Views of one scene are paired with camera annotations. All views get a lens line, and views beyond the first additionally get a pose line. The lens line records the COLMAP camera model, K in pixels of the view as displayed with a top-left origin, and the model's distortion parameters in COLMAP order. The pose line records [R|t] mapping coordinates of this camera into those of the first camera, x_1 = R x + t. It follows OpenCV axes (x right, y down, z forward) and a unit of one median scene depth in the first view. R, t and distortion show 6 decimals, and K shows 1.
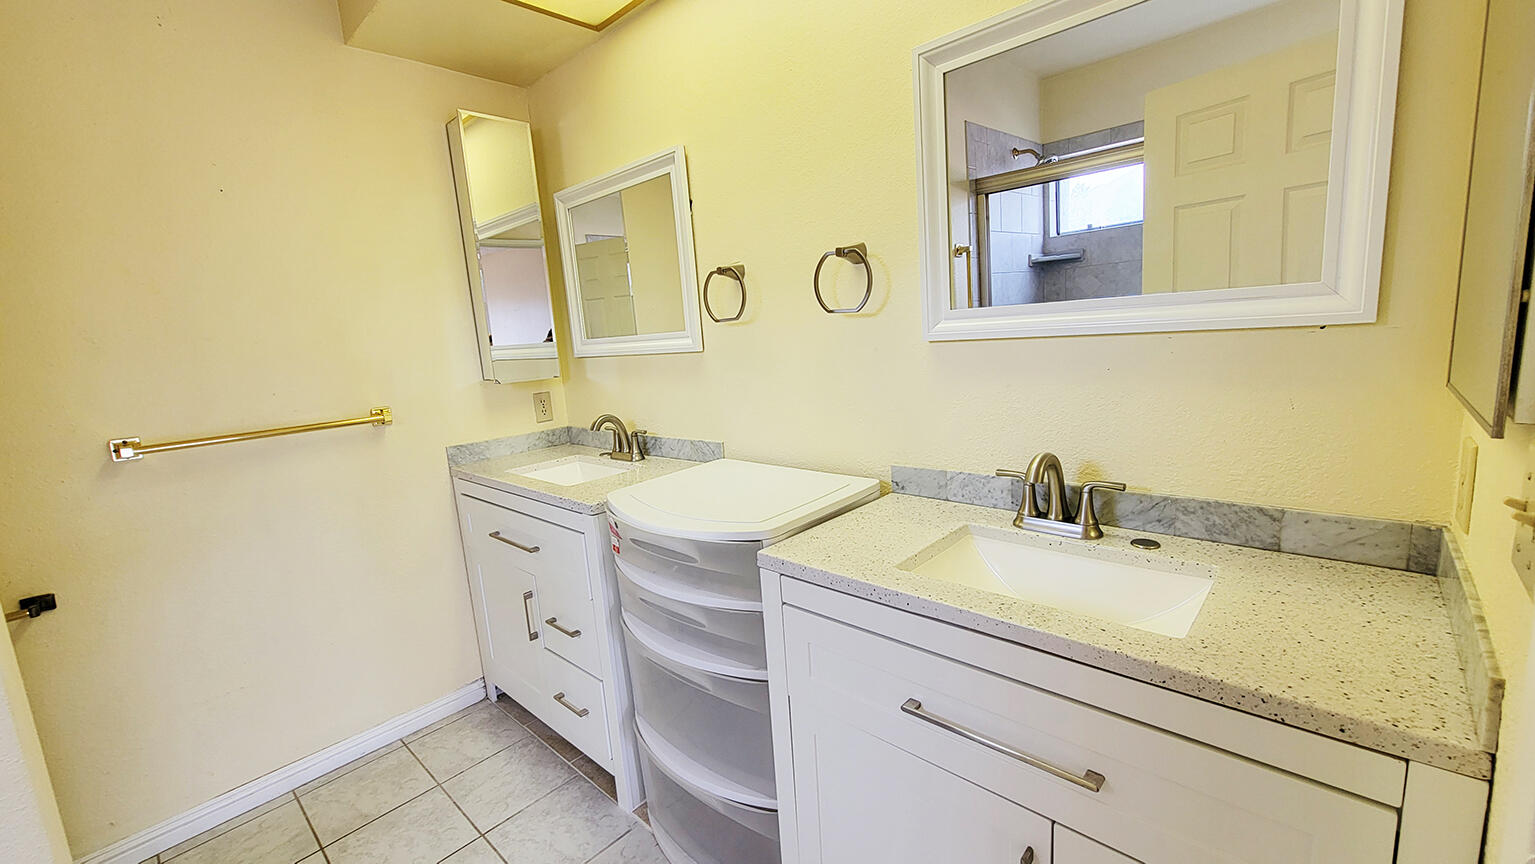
lens RADIAL K [[625.9, 0, 767.0], [0, 625.9, 430.9], [0, 0, 1]] dist [-0.008649, 0.000534]
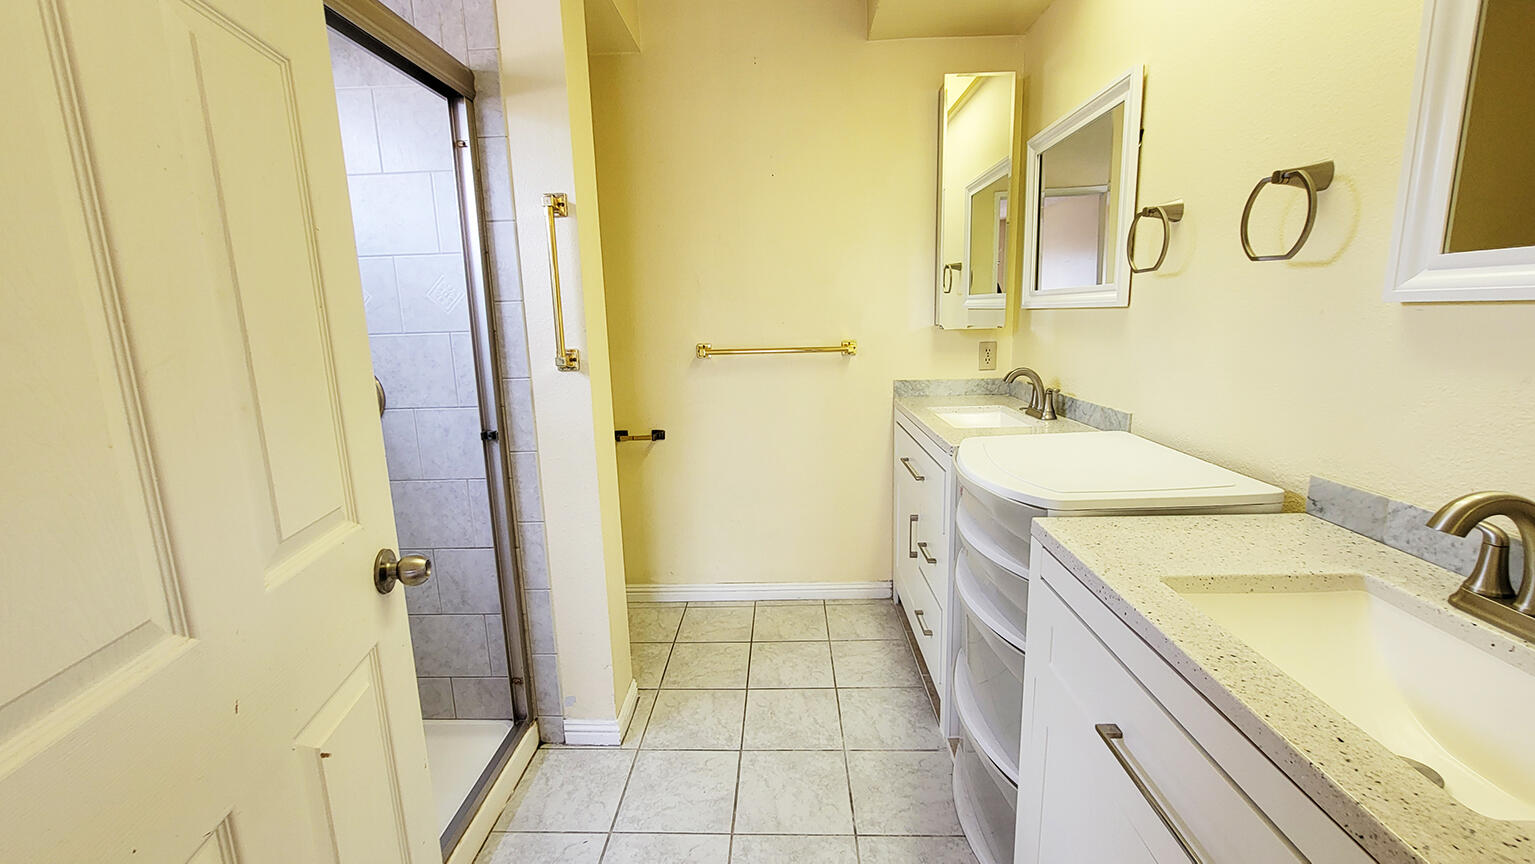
lens RADIAL K [[625.9, 0, 762.2], [0, 625.9, 429.7], [0, 0, 1]] dist [-0.008649, 0.000534]
pose [[0.651274, 0.189790, -0.734726, 0.244559], [-0.138634, 0.981682, 0.130695, -0.002088], [0.746072, 0.016740, 0.665655, 0.043168]]
